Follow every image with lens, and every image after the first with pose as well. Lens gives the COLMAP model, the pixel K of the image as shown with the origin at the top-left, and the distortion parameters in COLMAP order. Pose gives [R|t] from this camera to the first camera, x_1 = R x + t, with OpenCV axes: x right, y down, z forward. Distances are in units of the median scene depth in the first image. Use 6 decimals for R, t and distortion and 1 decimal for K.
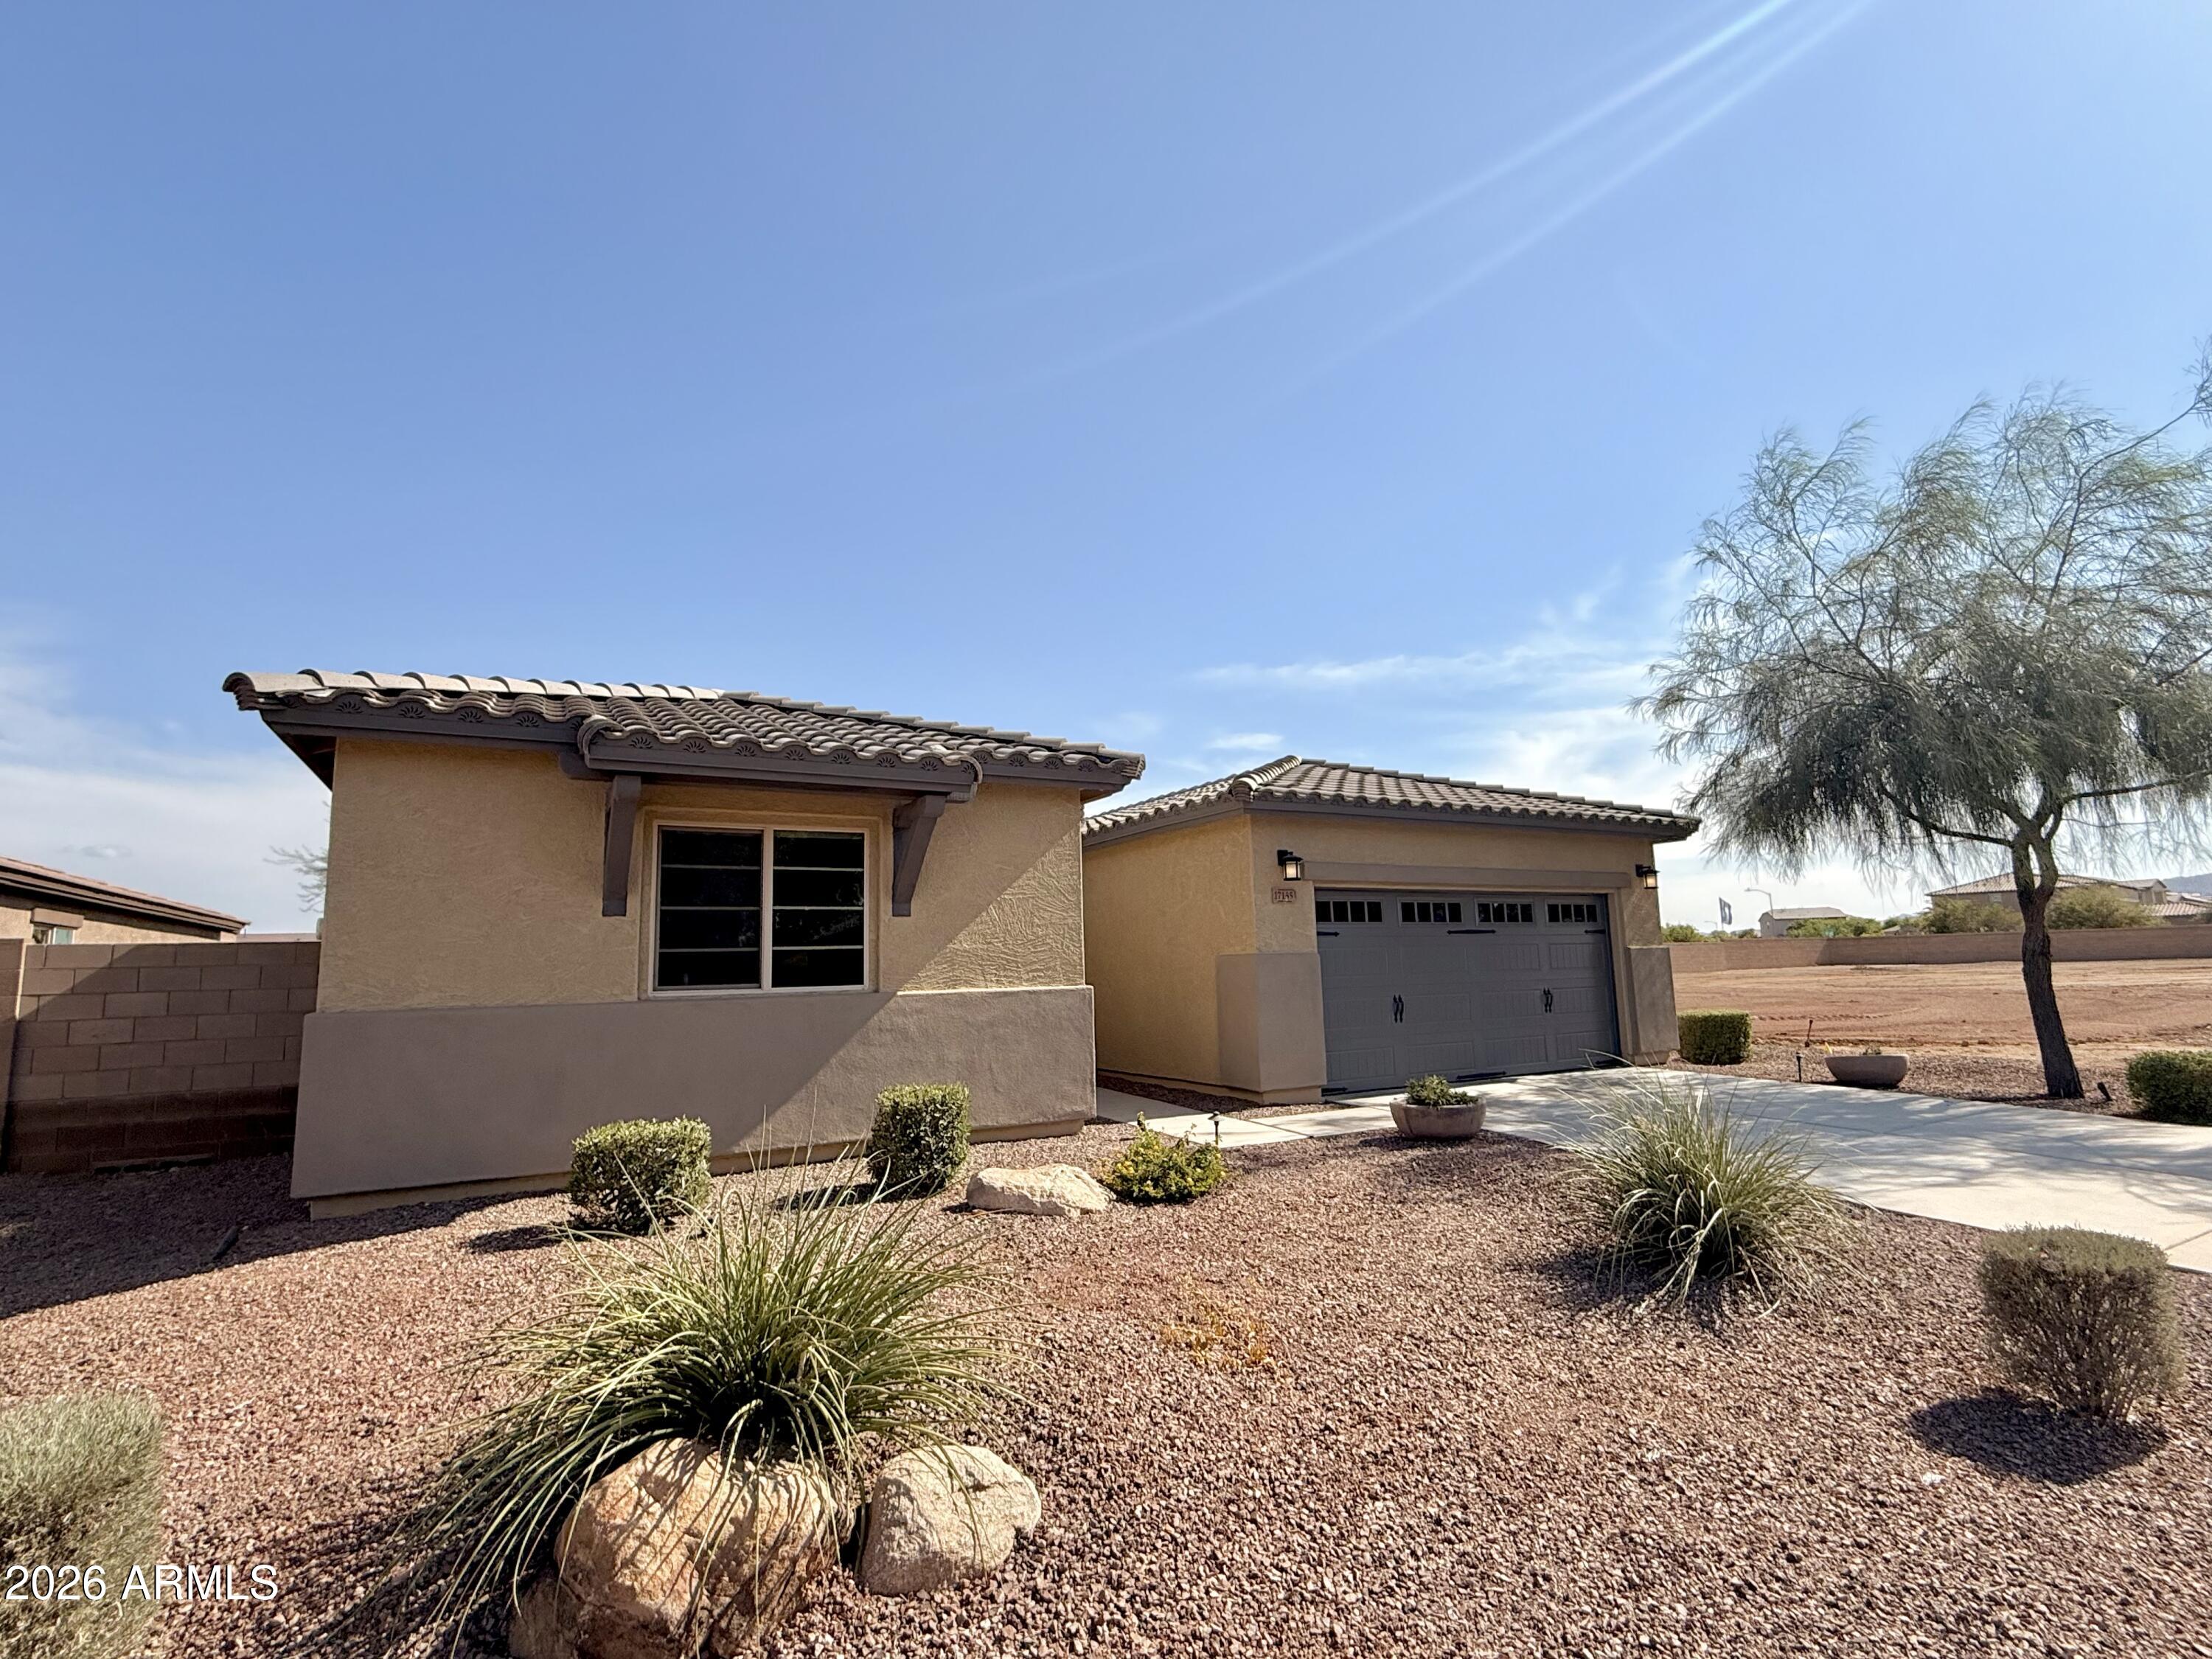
lens RADIAL K [[1030.9, 0, 1106.0], [0, 1030.9, 829.5], [0, 0, 1]] dist [-0.016153, 0.000050]
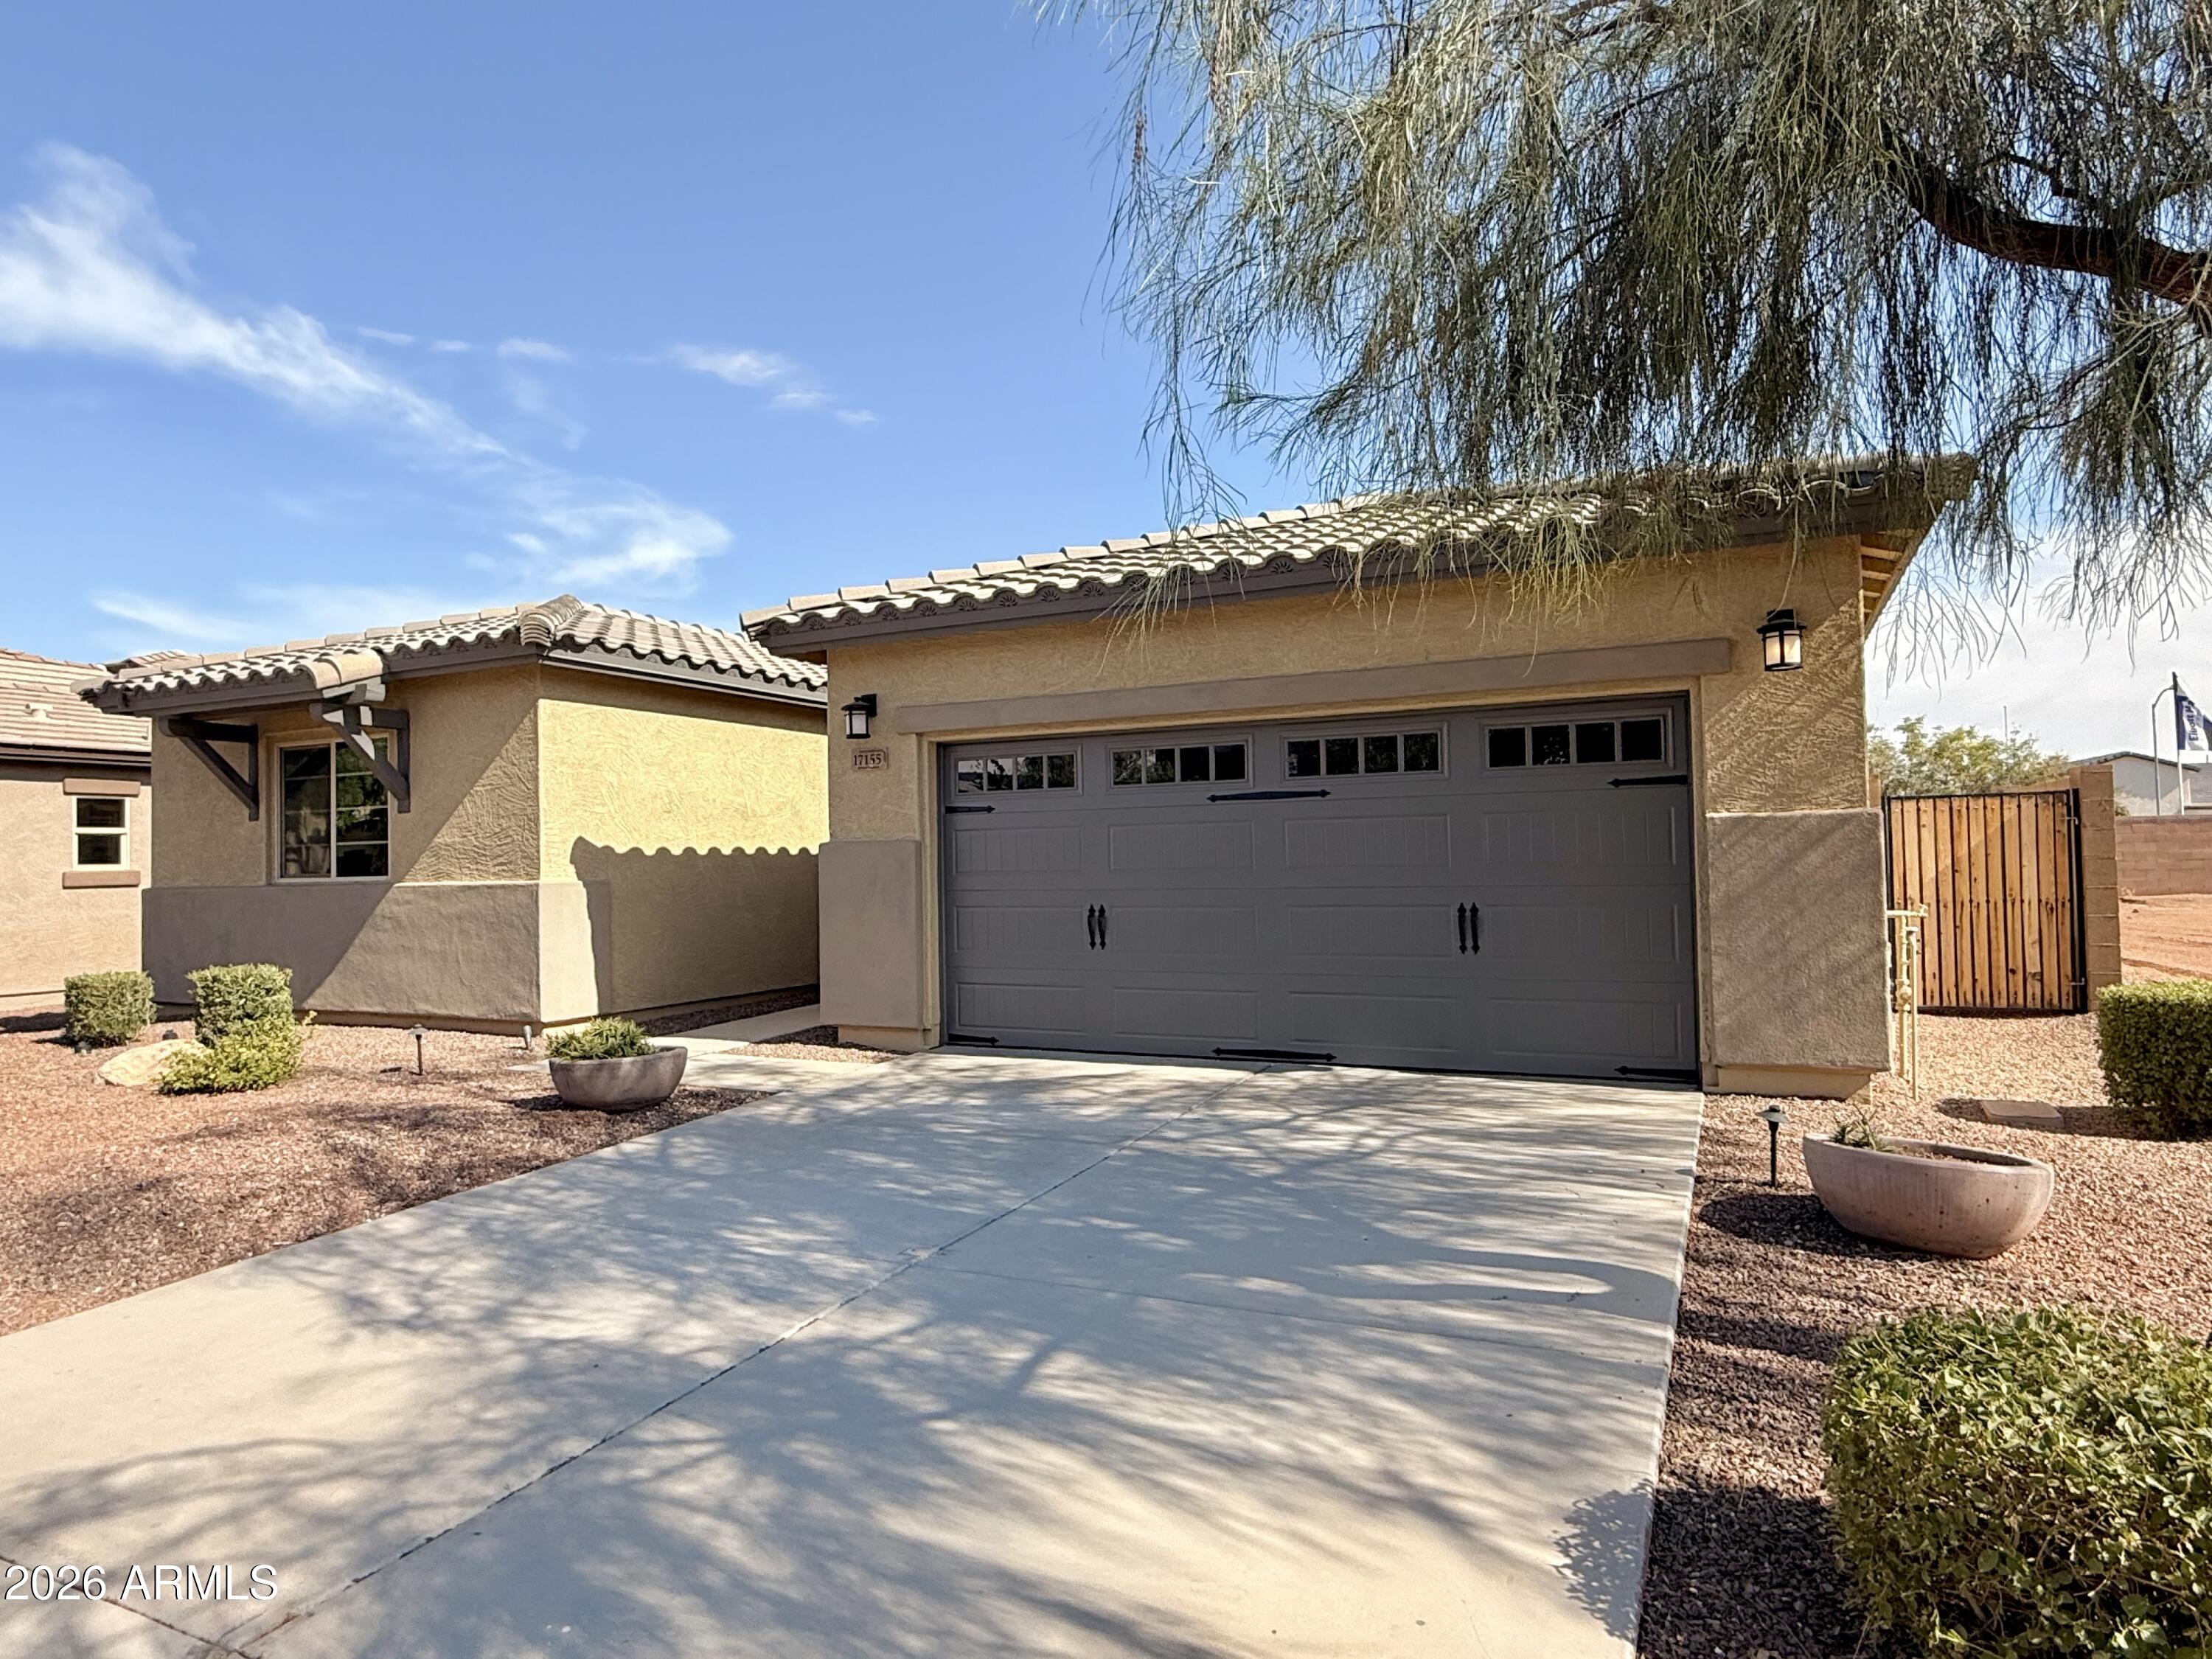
lens RADIAL K [[1438.7, 0, 1106.0], [0, 1438.7, 829.5], [0, 0, 1]] dist [0.001689, 0.000646]
pose [[0.552673, -0.002059, -0.833395, 1.407002], [0.120826, 0.989630, 0.077682, 0.071706], [0.824593, -0.143629, 0.547191, 0.764569]]
